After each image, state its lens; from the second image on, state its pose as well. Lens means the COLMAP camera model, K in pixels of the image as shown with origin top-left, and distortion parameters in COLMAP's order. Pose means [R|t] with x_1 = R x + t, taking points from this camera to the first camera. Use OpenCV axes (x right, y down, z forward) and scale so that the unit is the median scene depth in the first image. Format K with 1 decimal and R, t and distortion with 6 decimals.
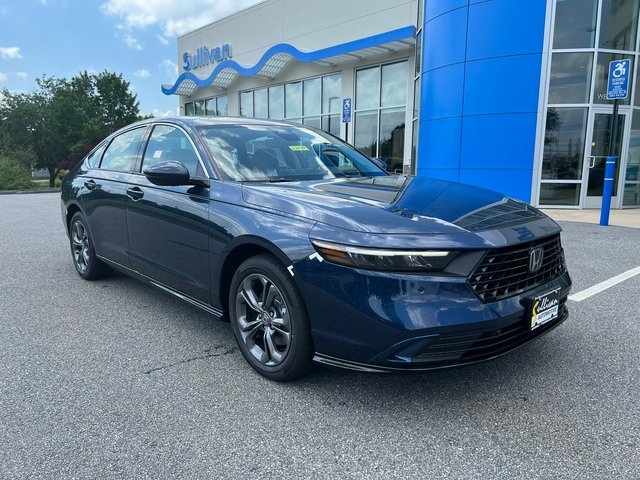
lens RADIAL K [[478.7, 0, 320.6], [0, 478.7, 237.0], [0, 0, 1]] dist [0.027041, -0.025935]
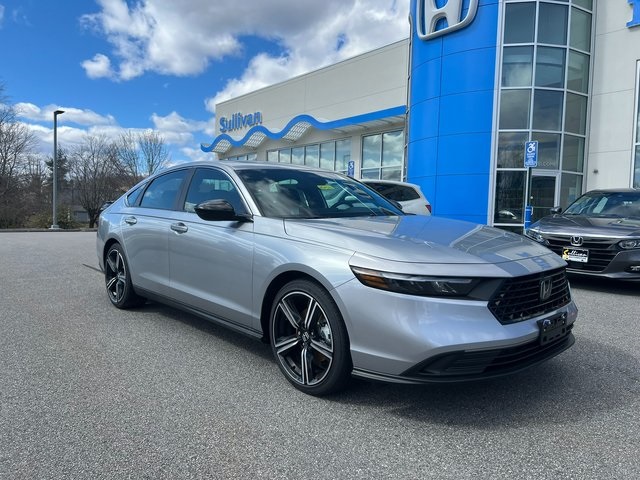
lens RADIAL K [[478.7, 0, 321.8], [0, 478.7, 240.1], [0, 0, 1]] dist [0.027041, -0.025935]
pose [[0.999218, 0.021367, -0.033257, 0.012421], [-0.024601, 0.994673, -0.100100, 0.037699], [0.030942, 0.100840, 0.994421, -0.173949]]
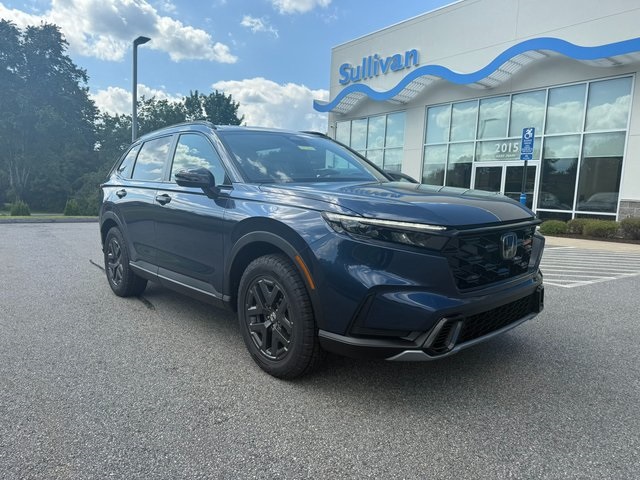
lens RADIAL K [[451.7, 0, 318.9], [0, 451.7, 241.0], [0, 0, 1]] dist [0.019594, -0.023030]
pose [[0.995910, 0.045690, -0.077941, -0.314656], [-0.049142, 0.997867, -0.042962, -0.033347], [0.075812, 0.046616, 0.996032, 0.248988]]
